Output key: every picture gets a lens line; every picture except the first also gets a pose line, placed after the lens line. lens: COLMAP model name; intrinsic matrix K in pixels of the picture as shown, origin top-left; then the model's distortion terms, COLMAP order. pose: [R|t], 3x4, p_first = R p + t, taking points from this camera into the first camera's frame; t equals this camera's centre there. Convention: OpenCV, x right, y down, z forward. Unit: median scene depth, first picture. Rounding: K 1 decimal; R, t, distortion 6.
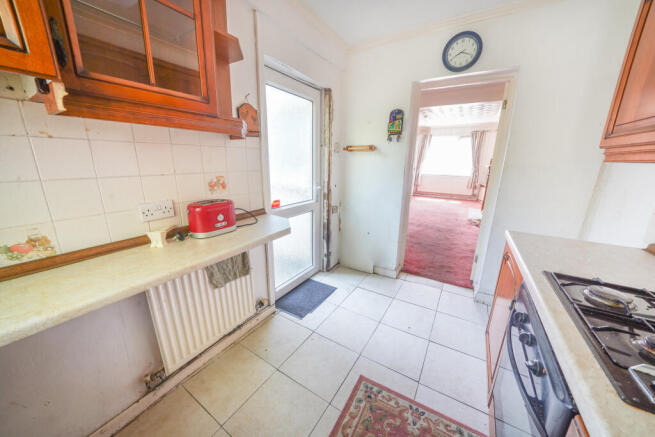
lens RADIAL K [[227.1, 0, 332.9], [0, 227.1, 218.7], [0, 0, 1]] dist [-0.019491, -0.000194]
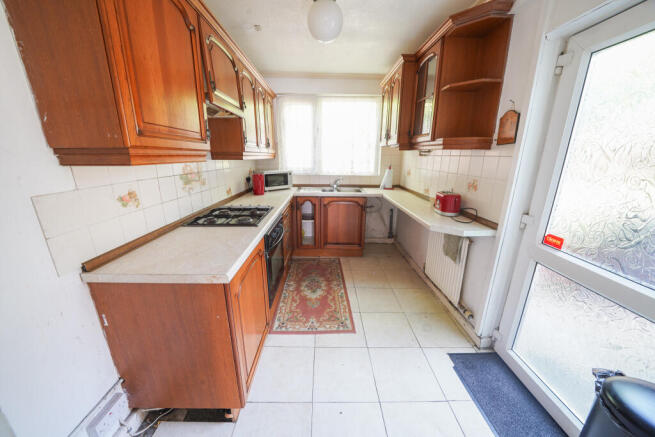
lens RADIAL K [[227.1, 0, 327.0], [0, 227.1, 218.4], [0, 0, 1]] dist [-0.019491, -0.000194]
pose [[-0.847594, 0.117958, -0.517368, 0.872214], [-0.154277, 0.878086, 0.452950, -0.440508], [0.507723, 0.463735, -0.726062, 1.590096]]
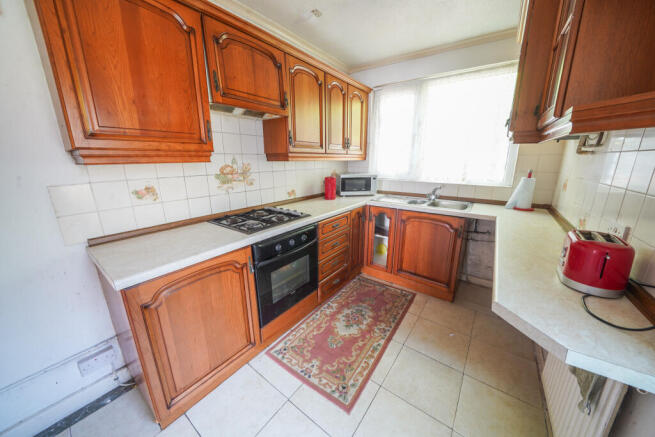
lens RADIAL K [[227.1, 0, 329.3], [0, 227.1, 217.9], [0, 0, 1]] dist [-0.019491, -0.000194]
pose [[-0.996148, -0.035051, 0.080377, 0.161614], [0.008364, 0.874475, 0.484998, -0.394157], [-0.087287, 0.483802, -0.870814, 1.431212]]
